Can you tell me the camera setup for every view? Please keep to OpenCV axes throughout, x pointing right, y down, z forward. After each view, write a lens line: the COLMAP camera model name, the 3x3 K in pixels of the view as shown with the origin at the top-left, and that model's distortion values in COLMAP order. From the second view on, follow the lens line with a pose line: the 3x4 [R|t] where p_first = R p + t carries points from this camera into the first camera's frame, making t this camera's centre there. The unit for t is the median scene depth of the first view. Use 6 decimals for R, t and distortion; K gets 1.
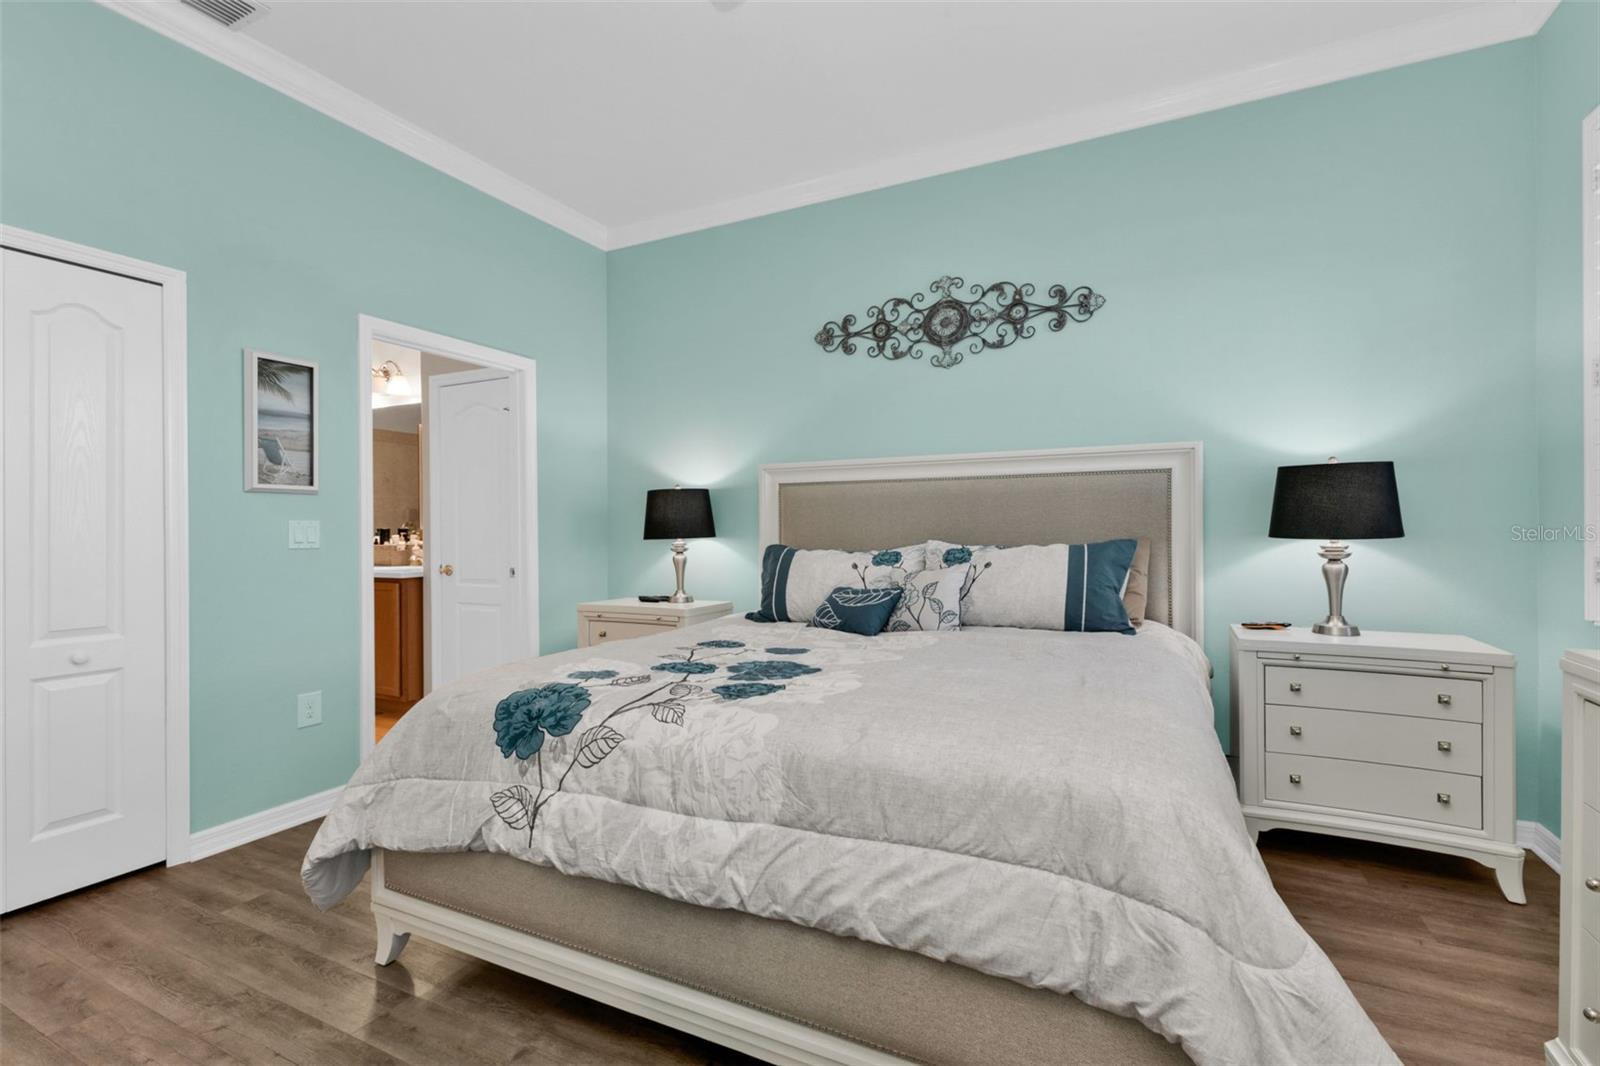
lens RADIAL K [[695.0, 0, 806.7], [0, 695.0, 526.3], [0, 0, 1]] dist [0.007065, -0.000408]
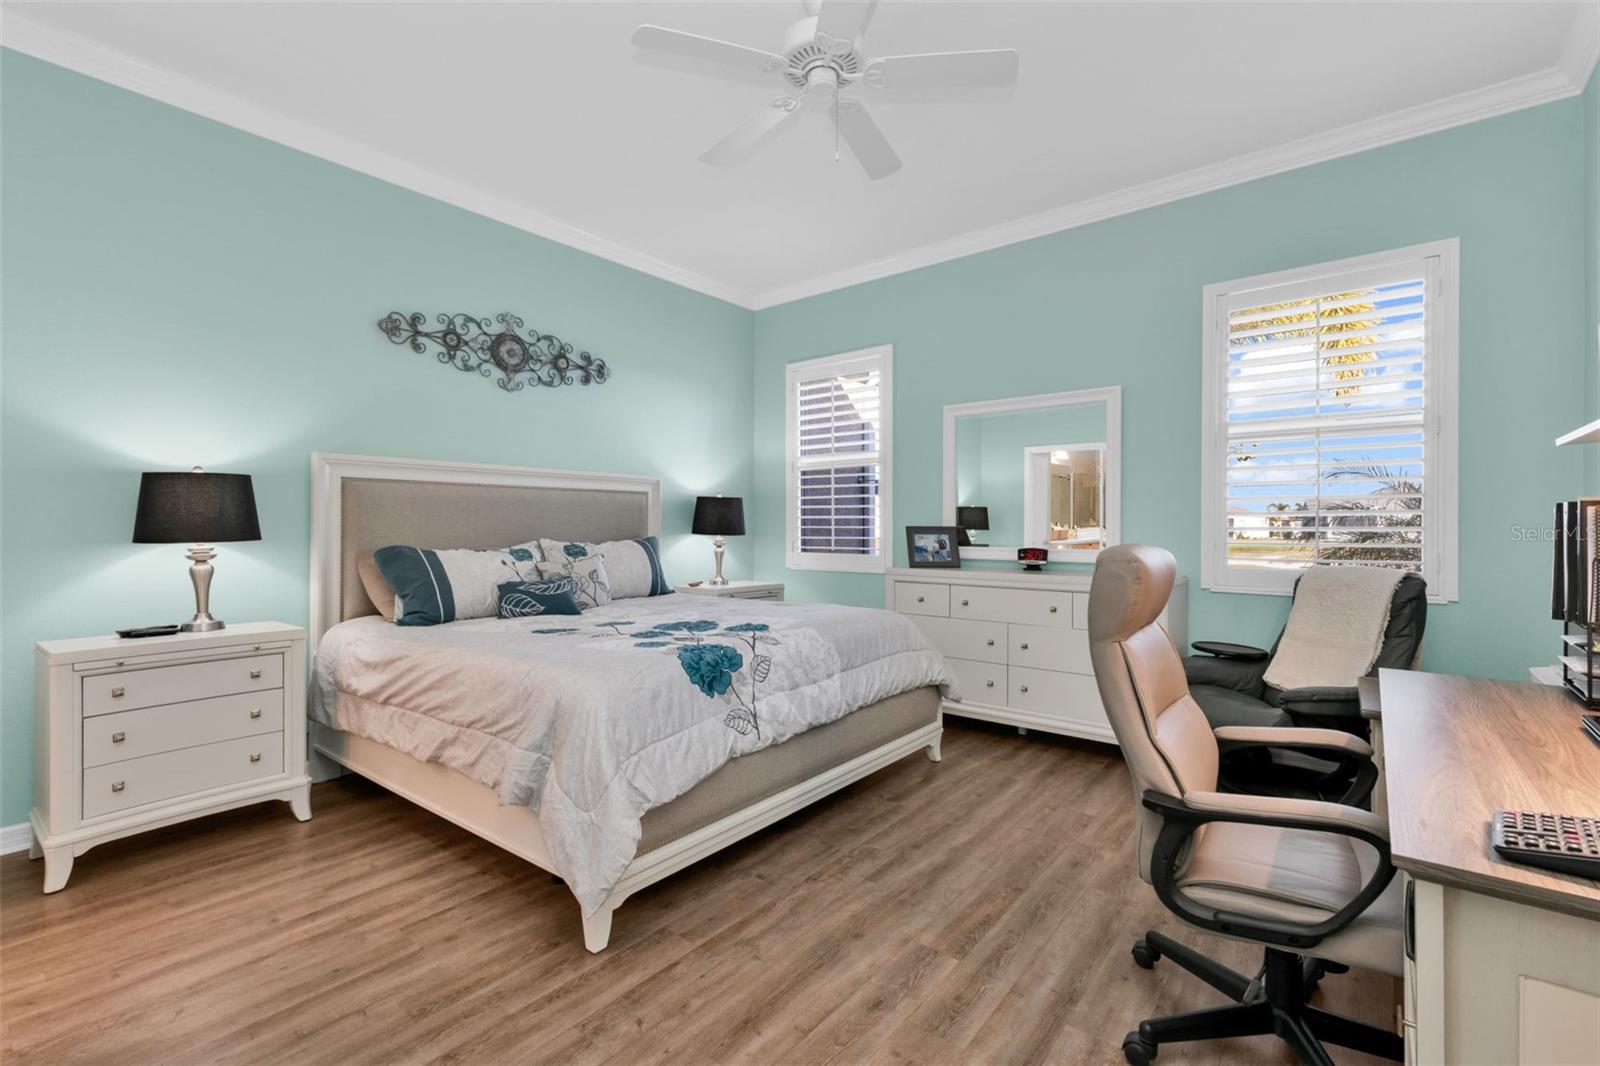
lens RADIAL K [[695.0, 0, 806.7], [0, 695.0, 526.3], [0, 0, 1]] dist [0.007065, -0.000408]
pose [[0.223197, 0.008784, 0.974734, -0.852266], [-0.004233, 0.999959, -0.008042, 0.005644], [-0.974764, -0.002331, 0.223225, 0.262613]]
